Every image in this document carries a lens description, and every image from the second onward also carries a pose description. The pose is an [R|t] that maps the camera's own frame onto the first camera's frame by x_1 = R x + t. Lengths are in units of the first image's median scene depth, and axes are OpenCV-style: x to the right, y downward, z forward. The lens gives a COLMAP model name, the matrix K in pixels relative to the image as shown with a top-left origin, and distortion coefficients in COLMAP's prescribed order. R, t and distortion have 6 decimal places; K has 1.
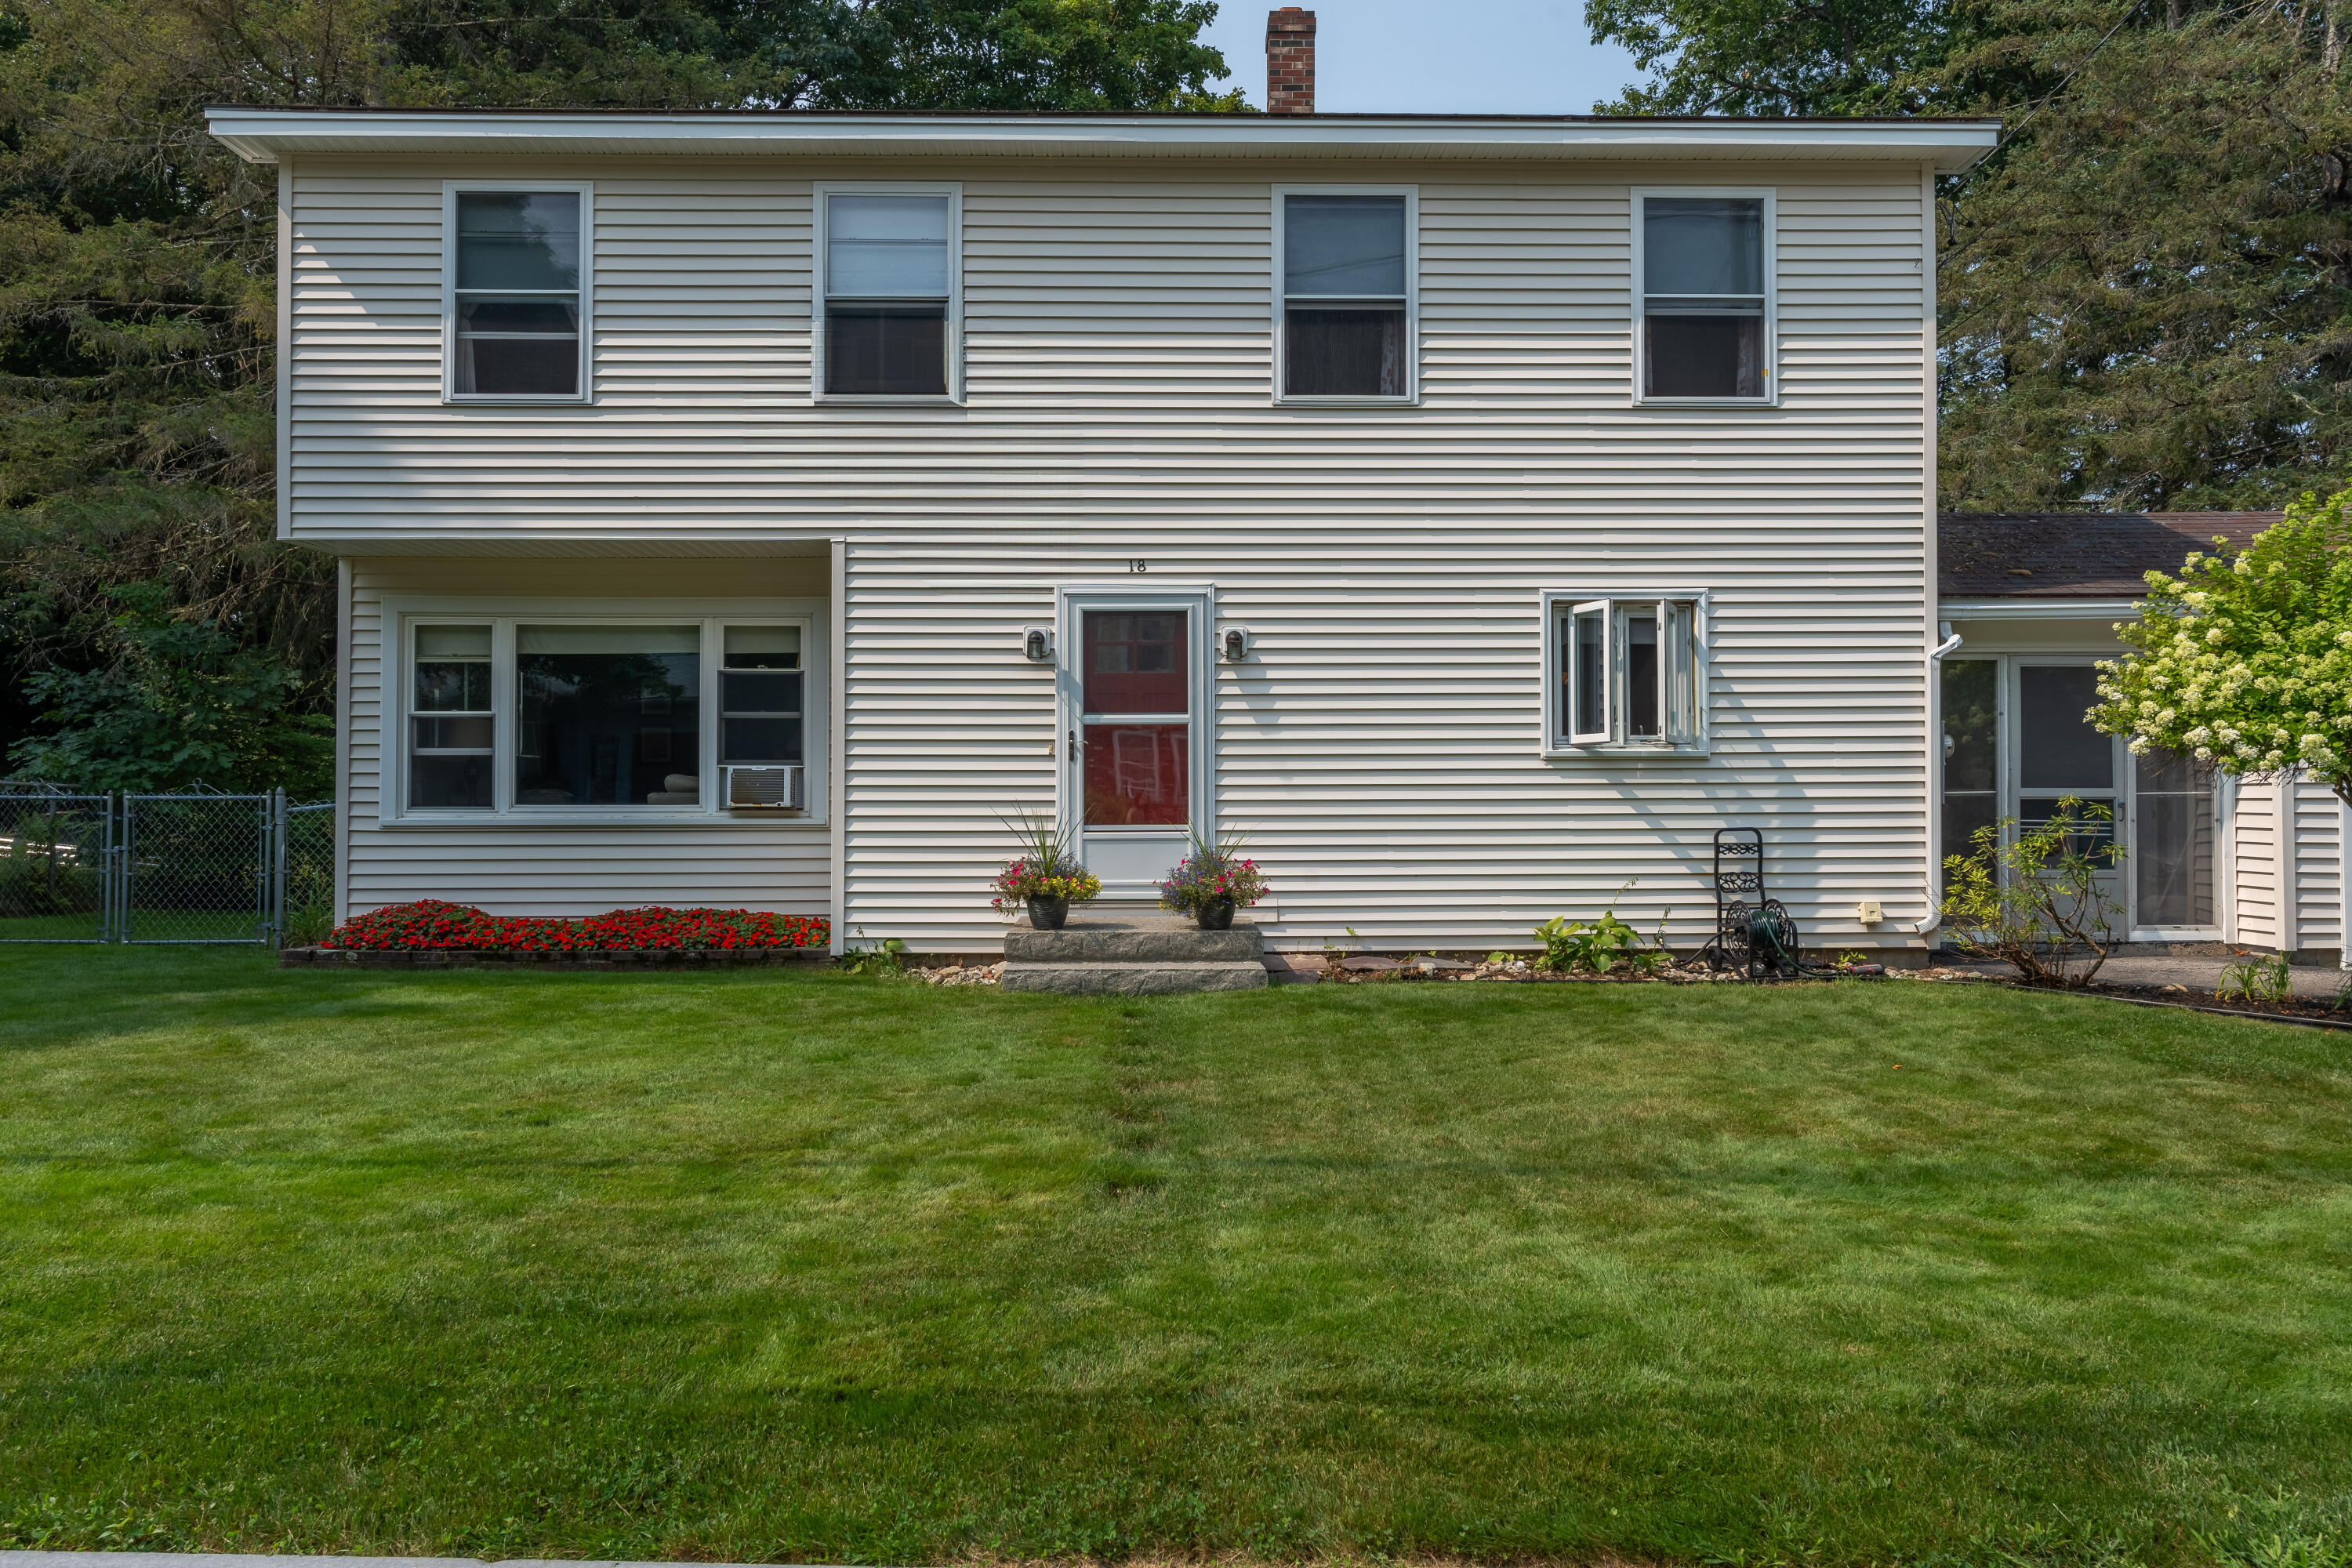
lens RADIAL K [[1638.9, 0, 1169.2], [0, 1638.9, 774.6], [0, 0, 1]] dist [0.000706, 0.001704]
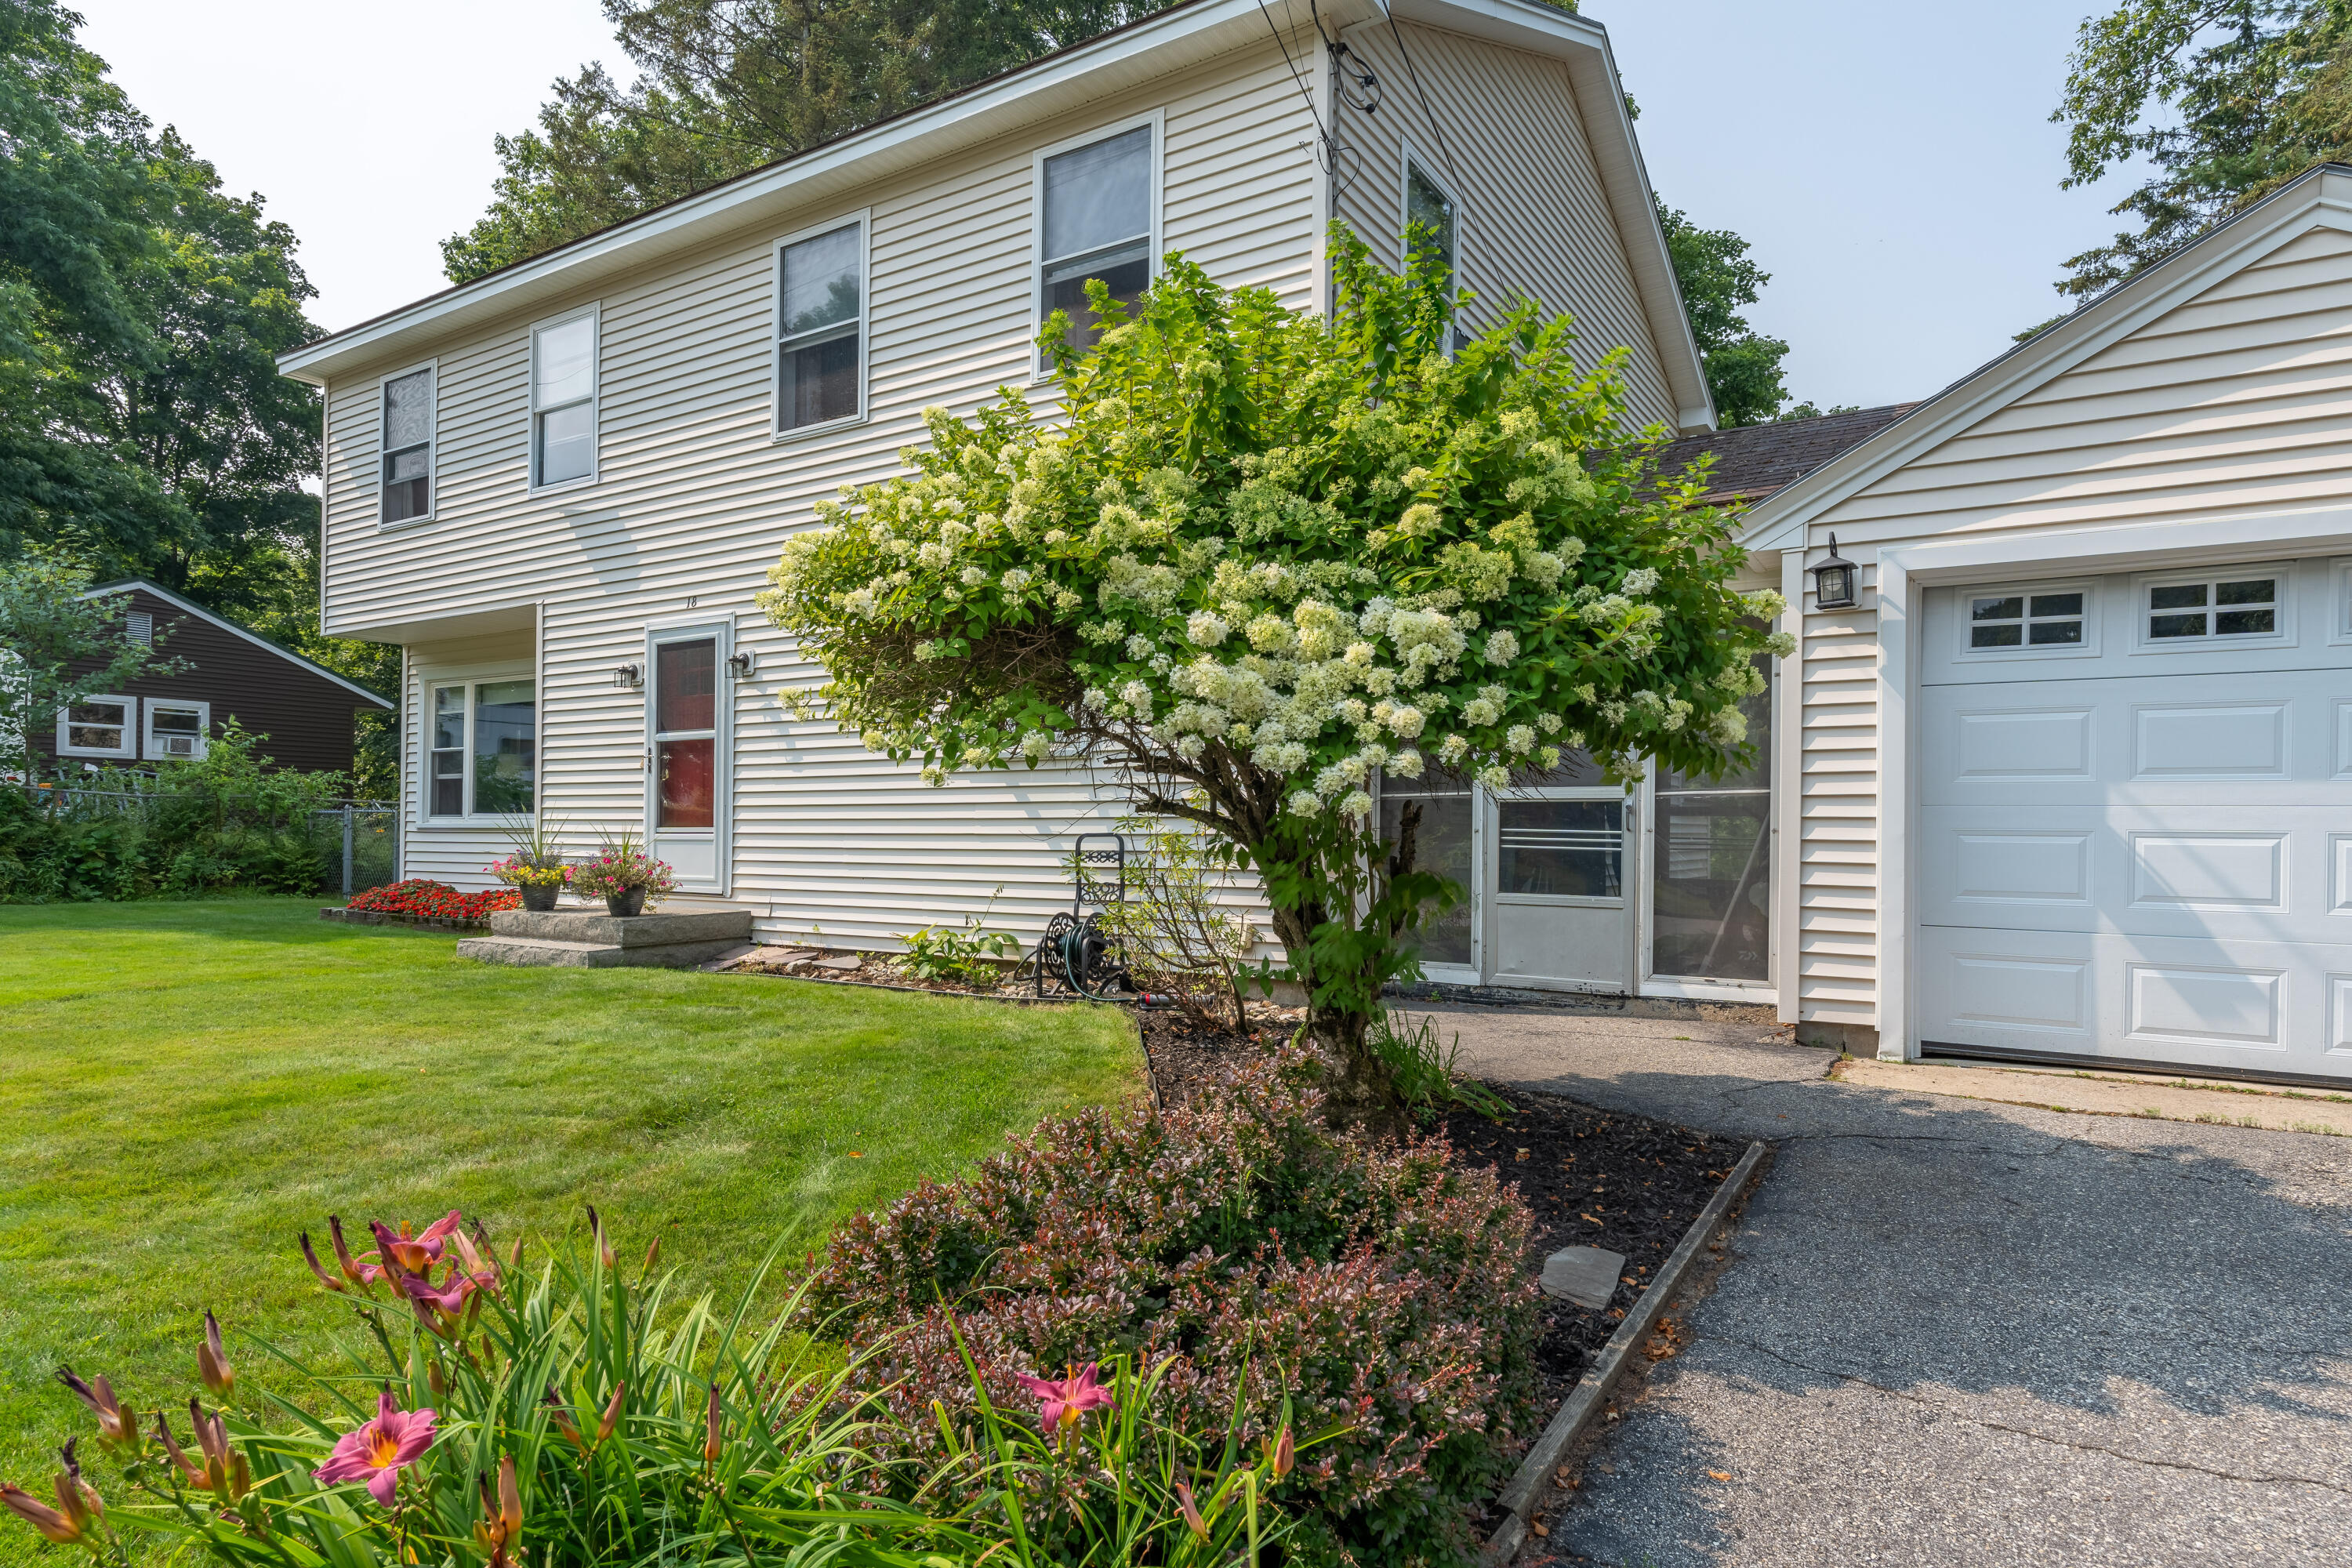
lens RADIAL K [[1329.4, 0, 1190.7], [0, 1329.4, 828.6], [0, 0, 1]] dist [-0.001997, -0.000568]
pose [[0.832871, 0.004492, -0.553449, 0.791954], [-0.002022, 0.999985, 0.005073, 0.026055], [0.553463, -0.003106, 0.832868, 0.419050]]
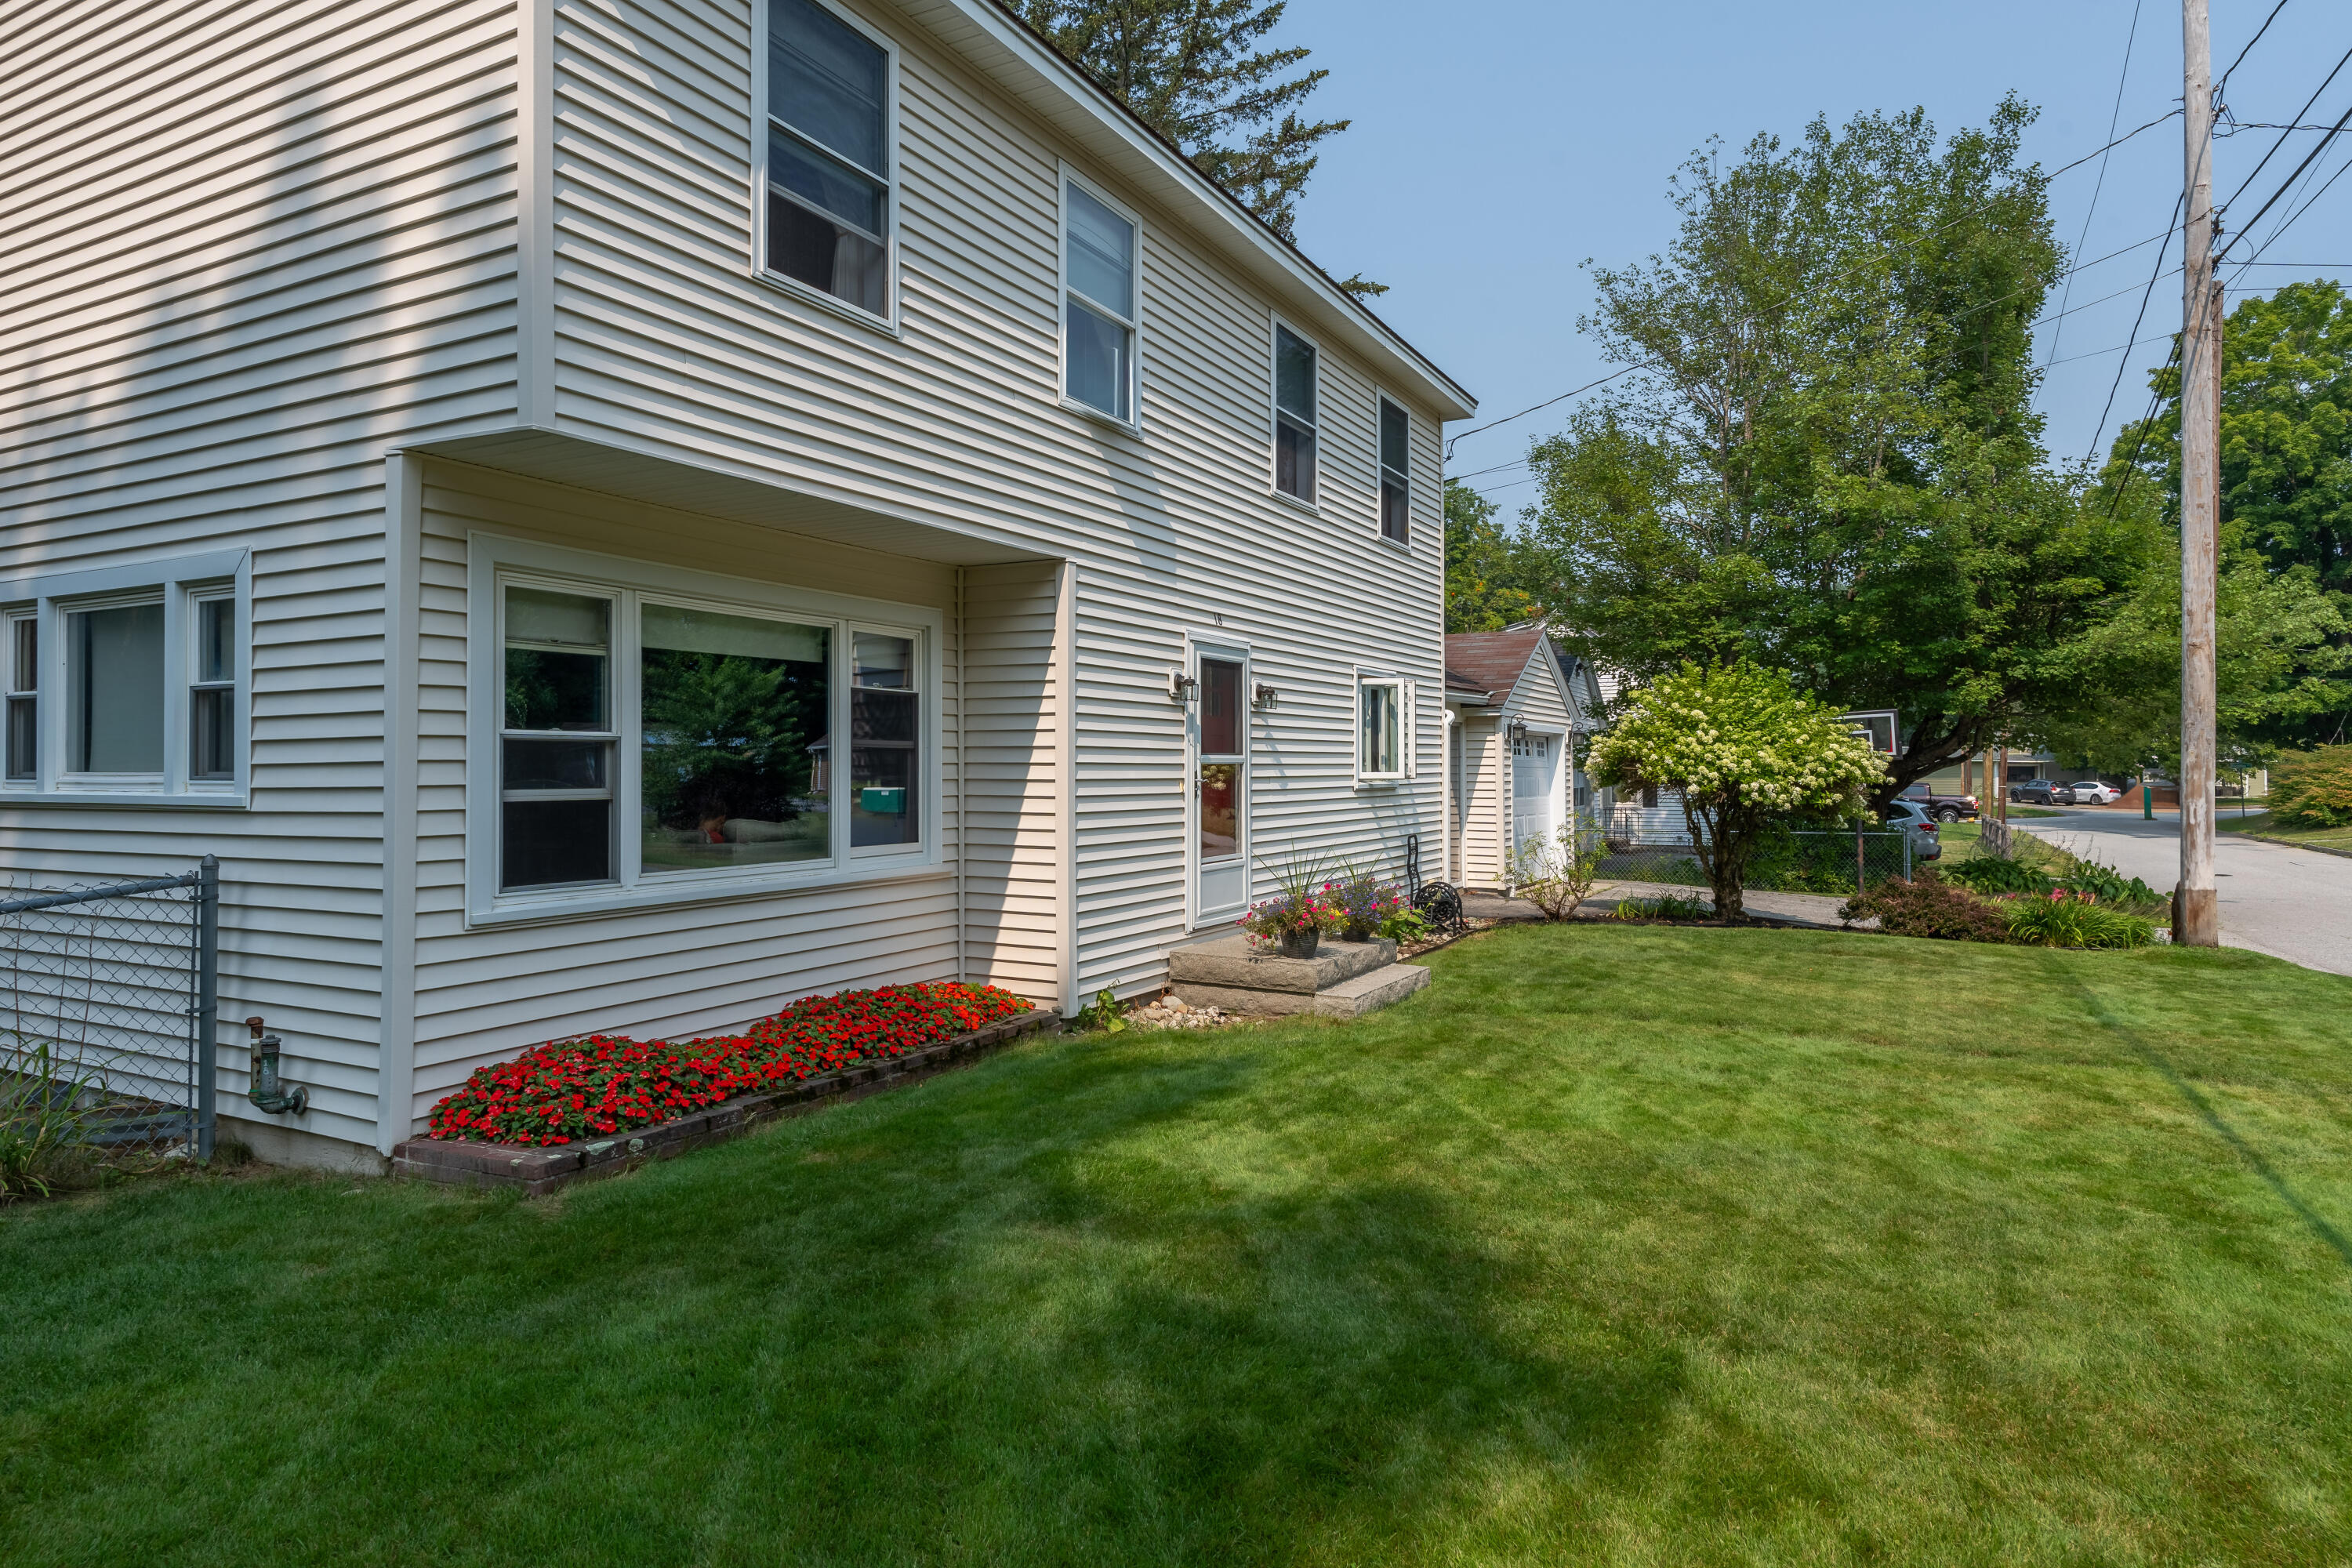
lens RADIAL K [[1360.2, 0, 1208.2], [0, 1360.2, 743.4], [0, 0, 1]] dist [-0.001216, -0.000536]
pose [[0.483149, 0.017714, 0.875359, -0.824837], [-0.014390, 0.999821, -0.012290, -0.033194], [-0.875420, -0.006658, 0.483318, 0.566784]]
